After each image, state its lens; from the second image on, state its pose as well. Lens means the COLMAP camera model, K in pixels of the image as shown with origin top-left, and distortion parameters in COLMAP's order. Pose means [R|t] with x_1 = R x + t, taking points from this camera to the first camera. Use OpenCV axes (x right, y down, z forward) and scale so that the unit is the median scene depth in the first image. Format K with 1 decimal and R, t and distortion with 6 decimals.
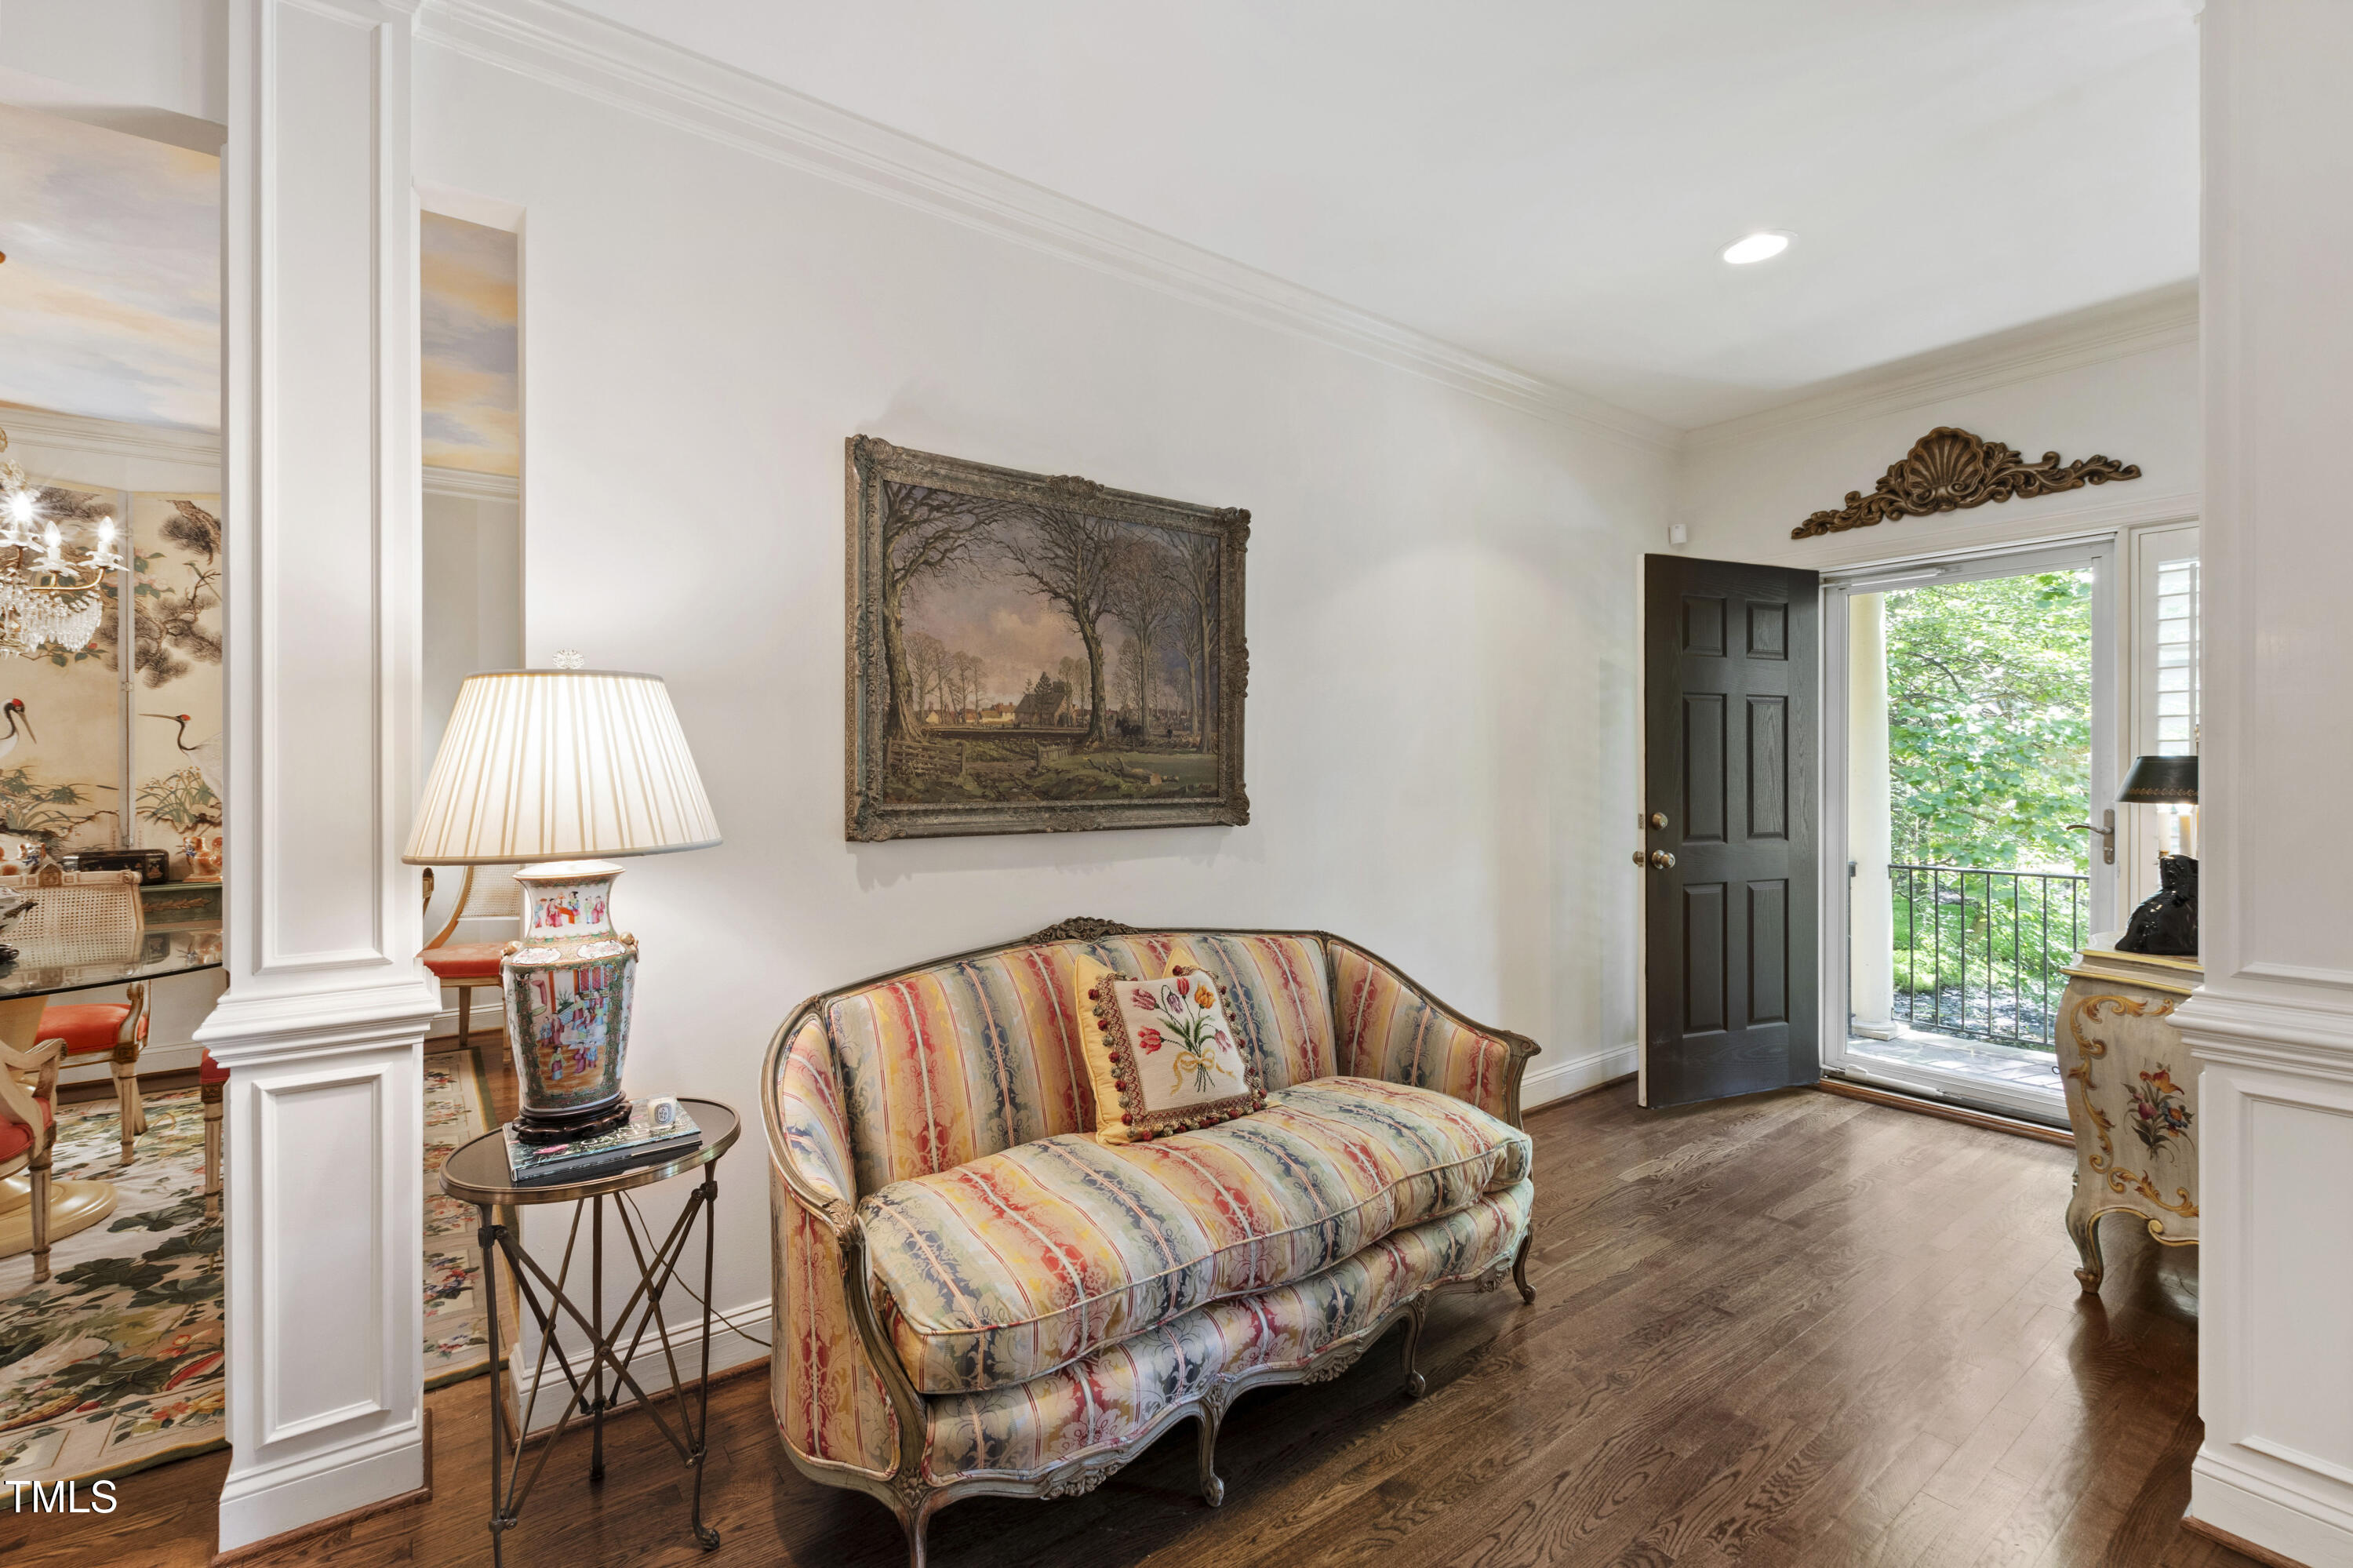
lens RADIAL K [[1029.7, 0, 1185.1], [0, 1029.7, 776.3], [0, 0, 1]] dist [0.005247, -0.002231]
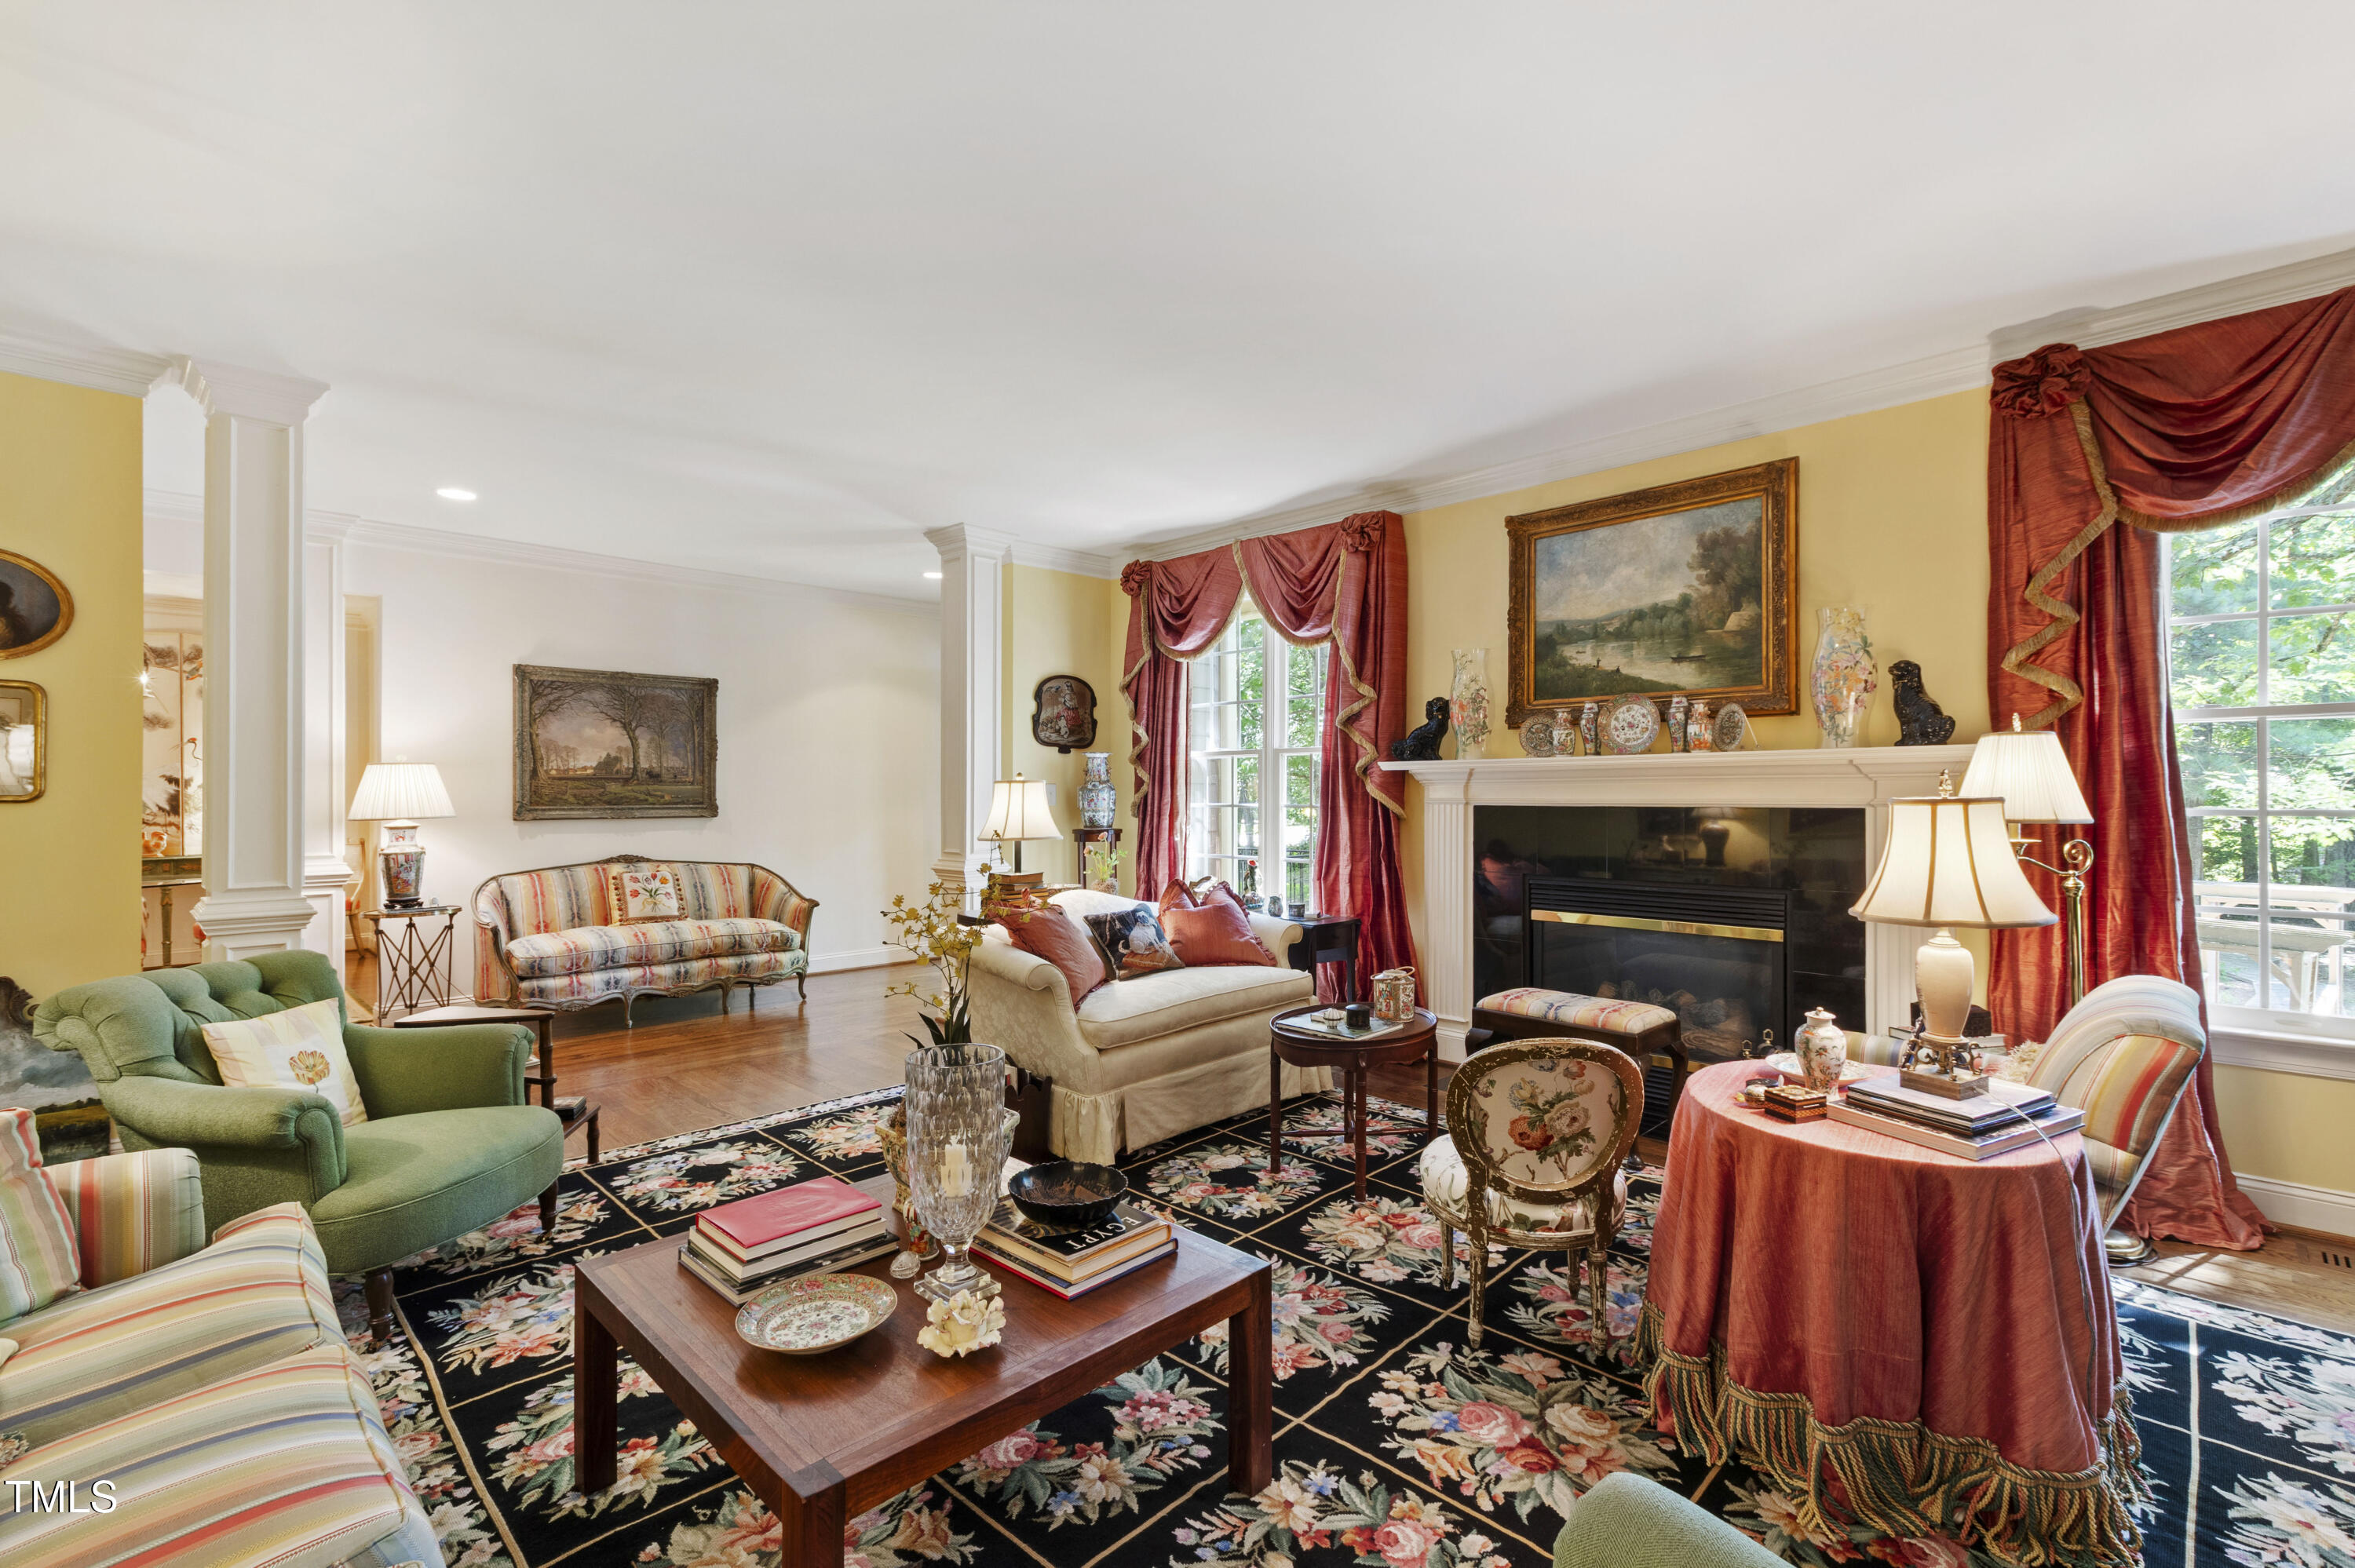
lens RADIAL K [[1030.4, 0, 1167.6], [0, 1030.4, 792.2], [0, 0, 1]] dist [0.005247, -0.002231]
pose [[0.989467, -0.001385, 0.144749, 0.892485], [0.002573, 0.999965, -0.008019, 0.016629], [-0.144733, 0.008307, 0.989436, -1.743889]]
